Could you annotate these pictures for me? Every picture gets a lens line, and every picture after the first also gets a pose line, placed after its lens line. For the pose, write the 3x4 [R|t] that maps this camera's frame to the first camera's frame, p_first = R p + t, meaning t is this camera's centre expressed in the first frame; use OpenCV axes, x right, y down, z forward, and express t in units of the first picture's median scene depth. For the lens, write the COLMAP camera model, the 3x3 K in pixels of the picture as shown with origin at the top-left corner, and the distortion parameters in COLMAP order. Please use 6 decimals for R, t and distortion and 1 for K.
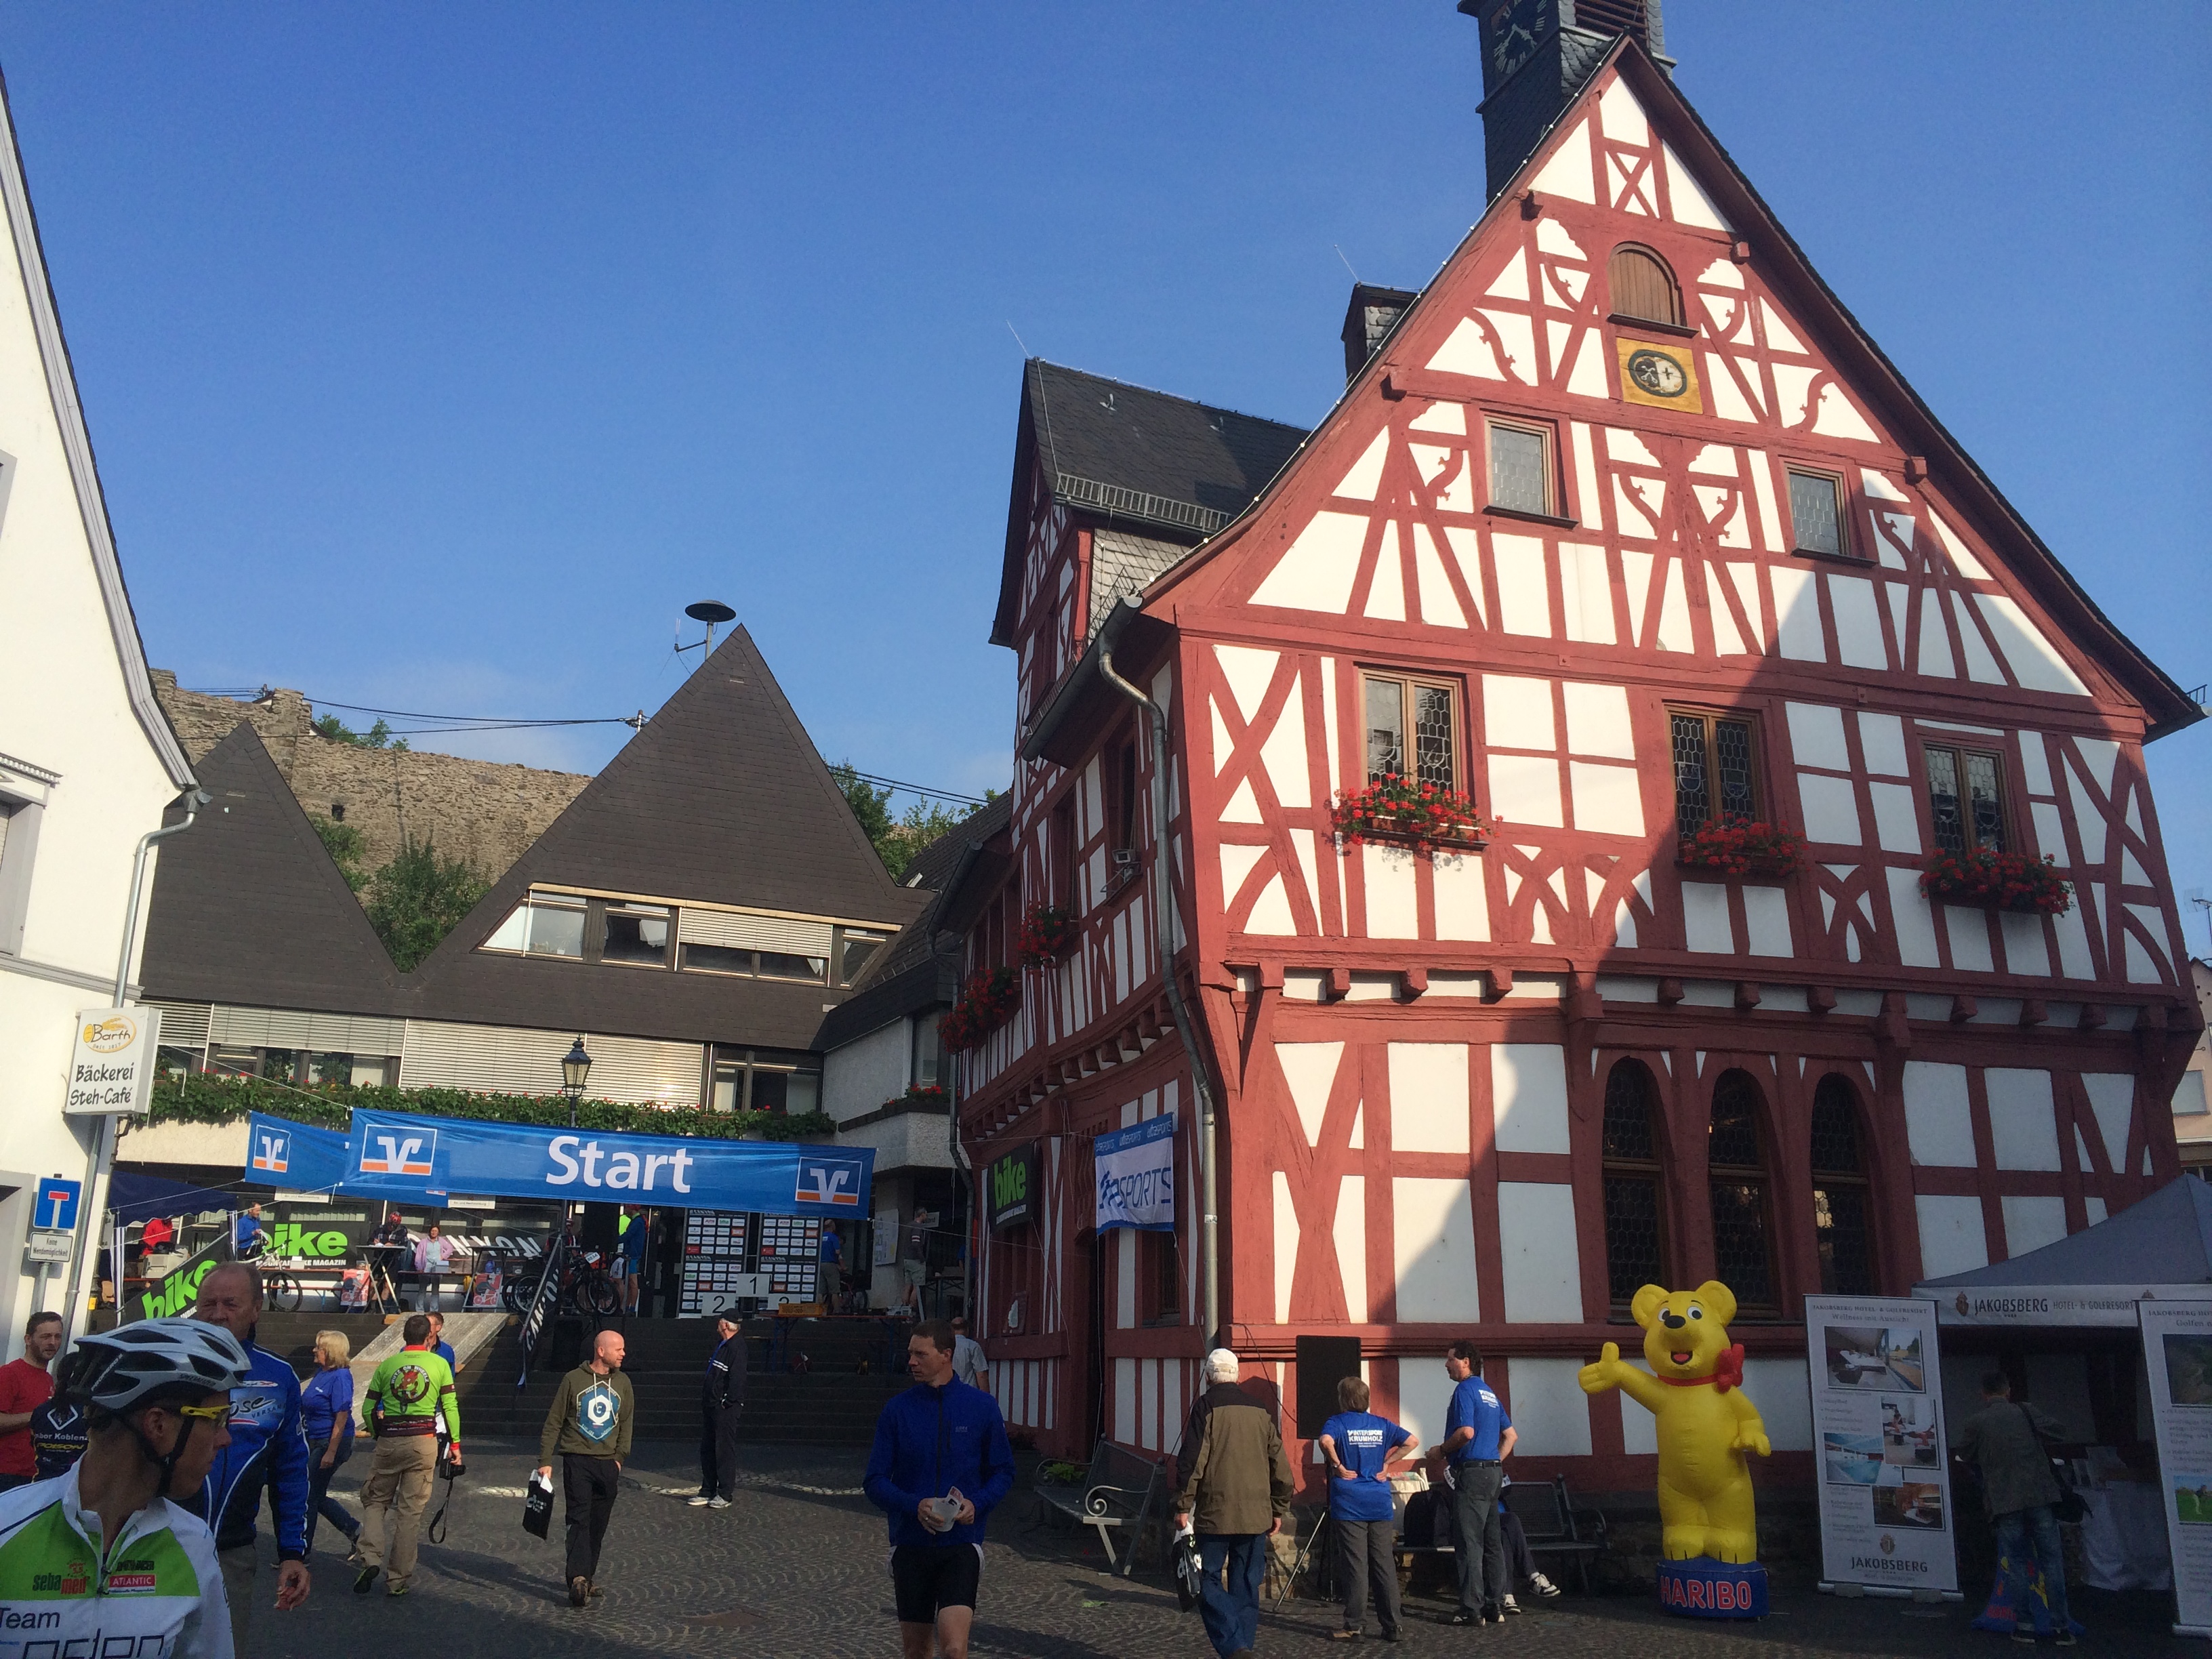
lens RADIAL K [[1916.7, 0, 1106.0], [0, 1916.7, 829.5], [0, 0, 1]] dist [0.081275, -0.113361]
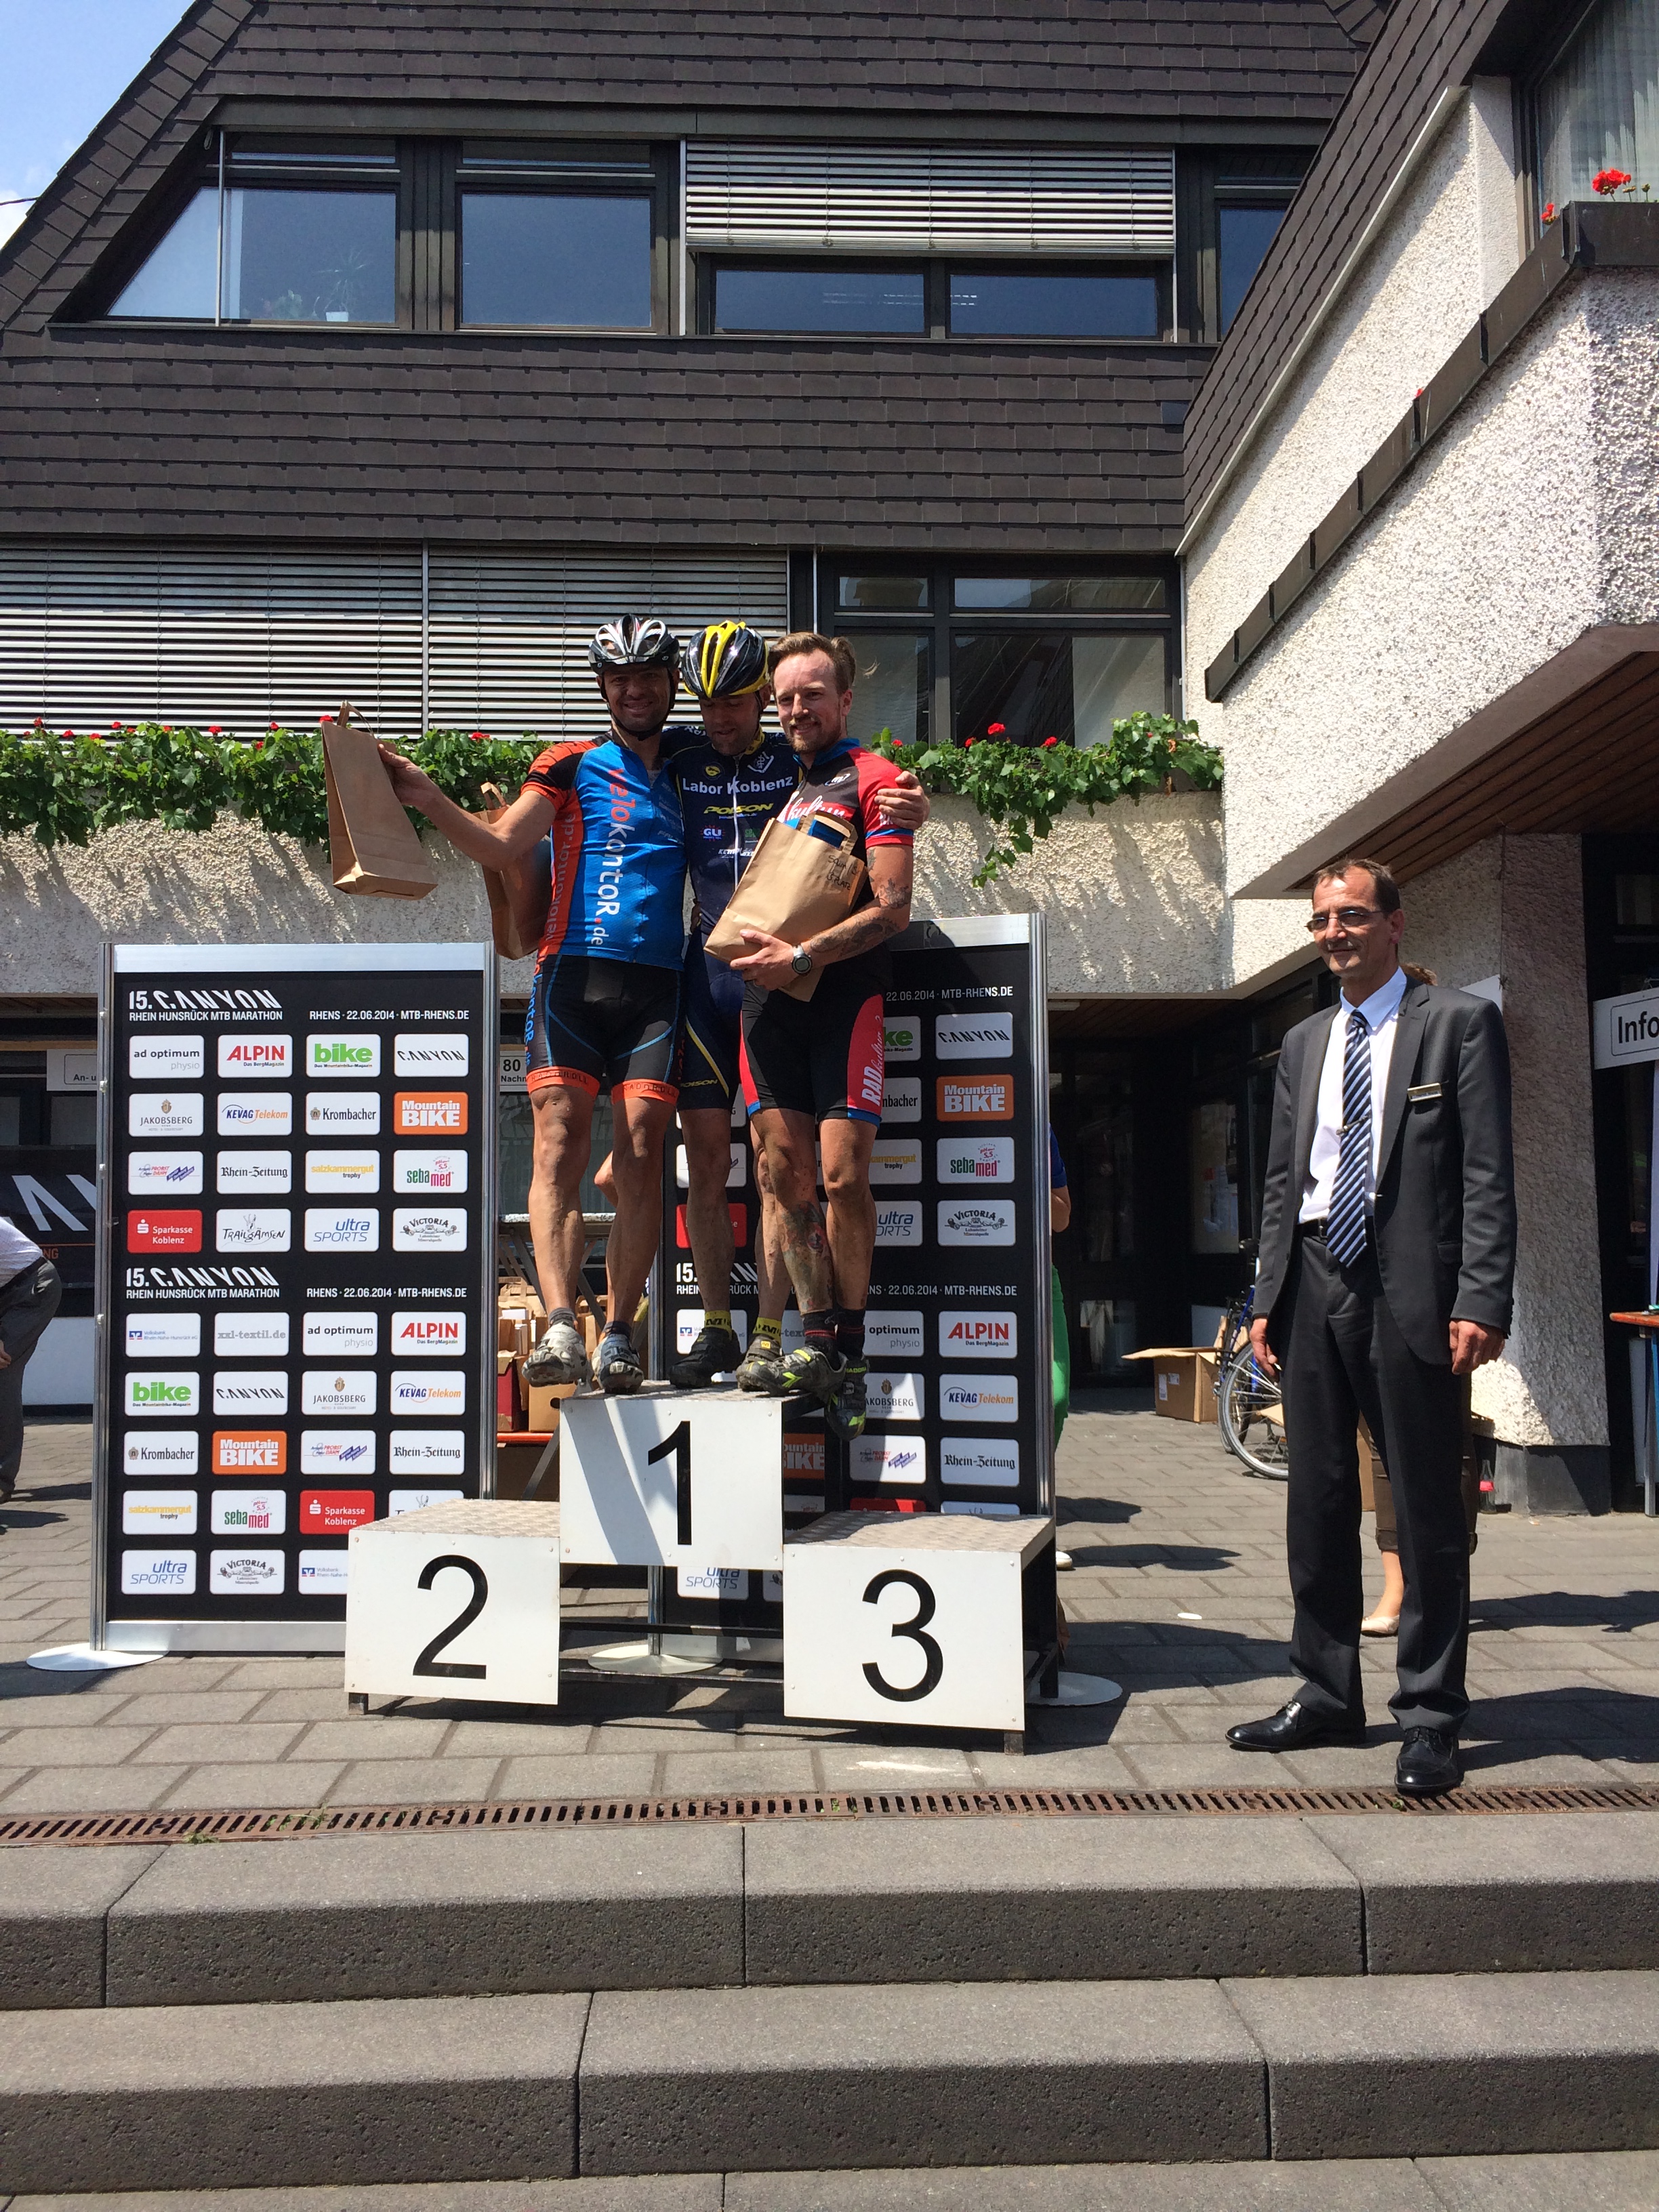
lens RADIAL K [[1928.0, 0, 829.5], [0, 1928.0, 1106.0], [0, 0, 1]] dist [0.073676, -0.110564]
pose [[0.910144, -0.052379, -0.410967, -0.096819], [0.124140, 0.980875, 0.149911, 0.189618], [0.395255, -0.187458, 0.899240, 0.875783]]
